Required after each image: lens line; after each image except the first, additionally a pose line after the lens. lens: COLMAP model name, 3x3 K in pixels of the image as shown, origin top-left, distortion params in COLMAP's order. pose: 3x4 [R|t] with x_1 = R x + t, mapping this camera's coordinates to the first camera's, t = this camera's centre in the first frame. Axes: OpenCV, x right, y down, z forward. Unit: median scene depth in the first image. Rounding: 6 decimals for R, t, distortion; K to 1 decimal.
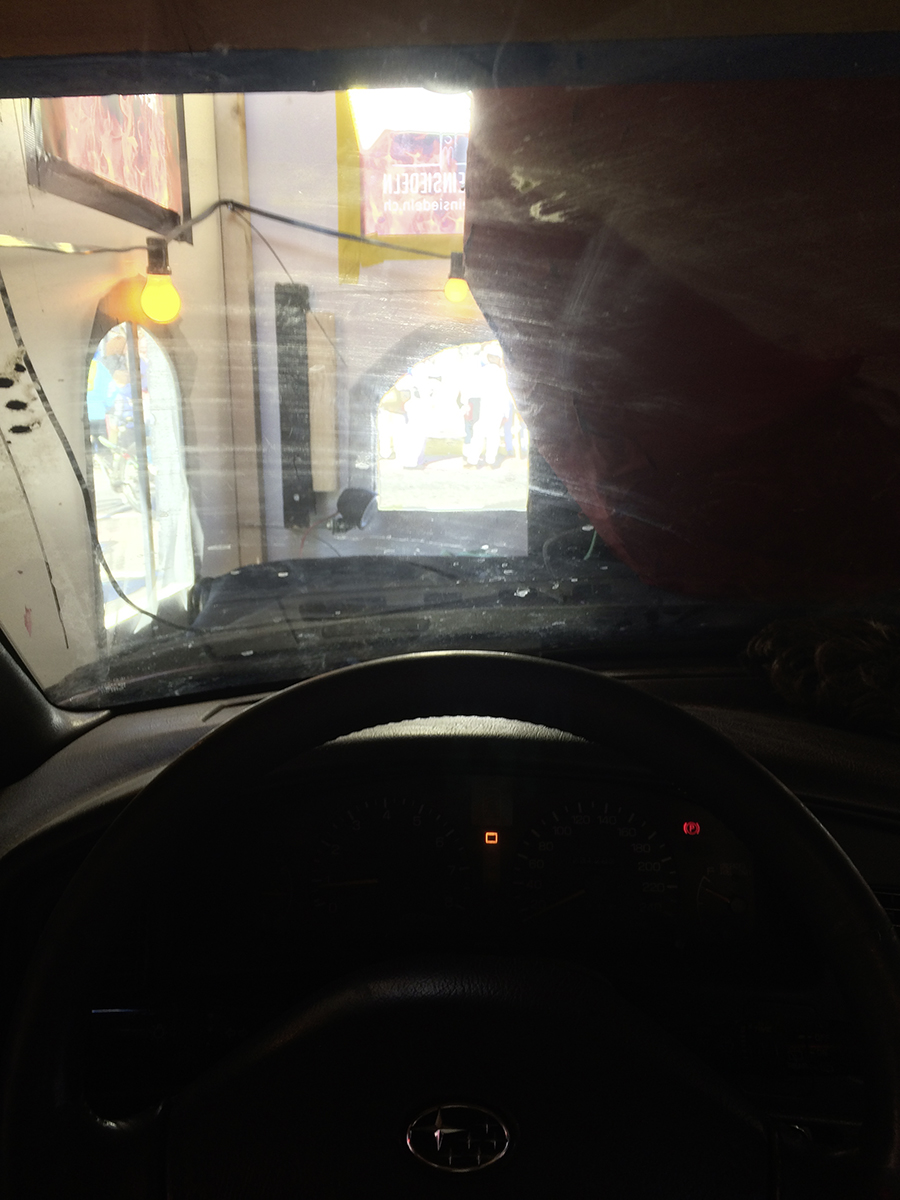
lens RADIAL K [[1002.3, 0, 450.2], [0, 1002.3, 604.9], [0, 0, 1]] dist [0.045035, -0.072296]
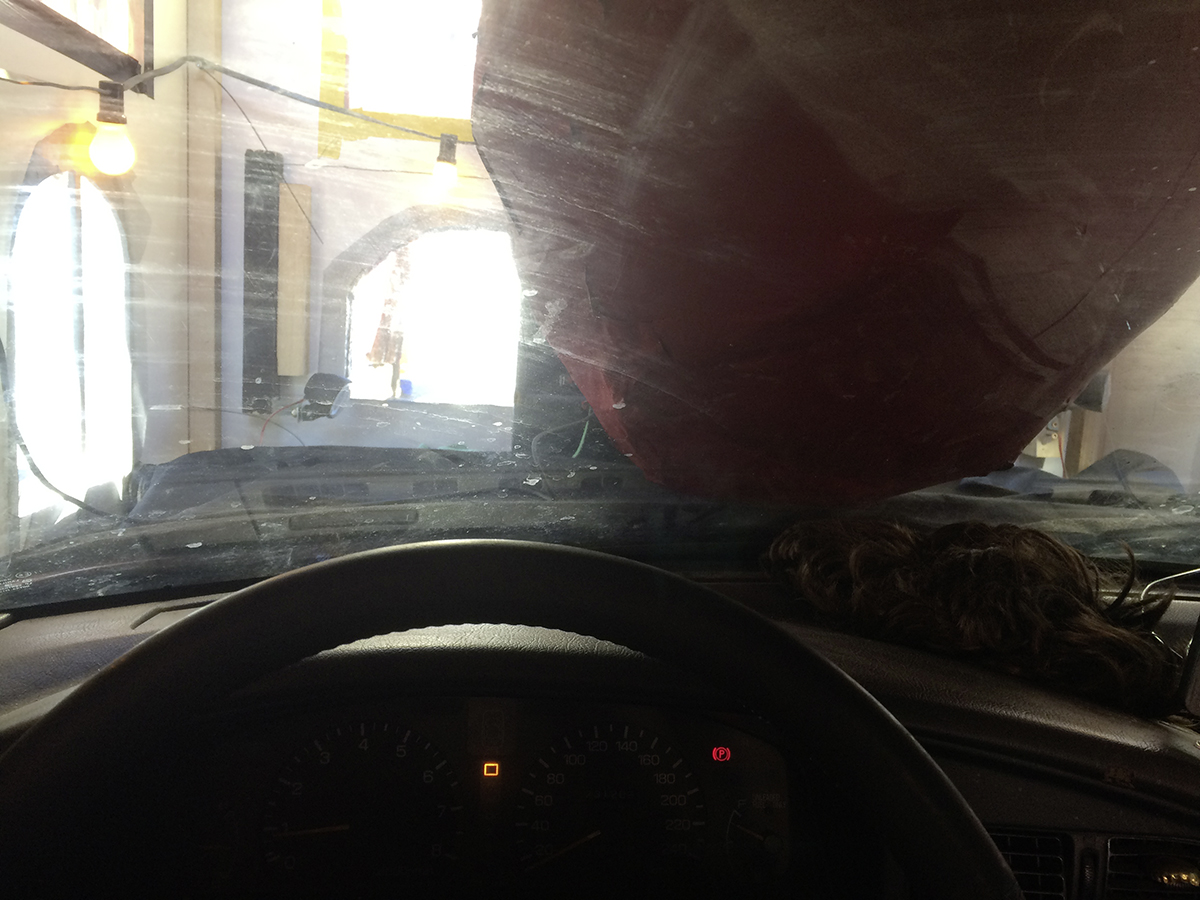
lens RADIAL K [[1002.3, 0, 604.1], [0, 1002.3, 446.8], [0, 0, 1]] dist [0.045035, -0.072296]
pose [[0.982160, 0.038722, 0.184019, -0.026852], [-0.026993, 0.997466, -0.065819, 0.012913], [-0.186102, 0.059677, 0.980716, 0.119661]]
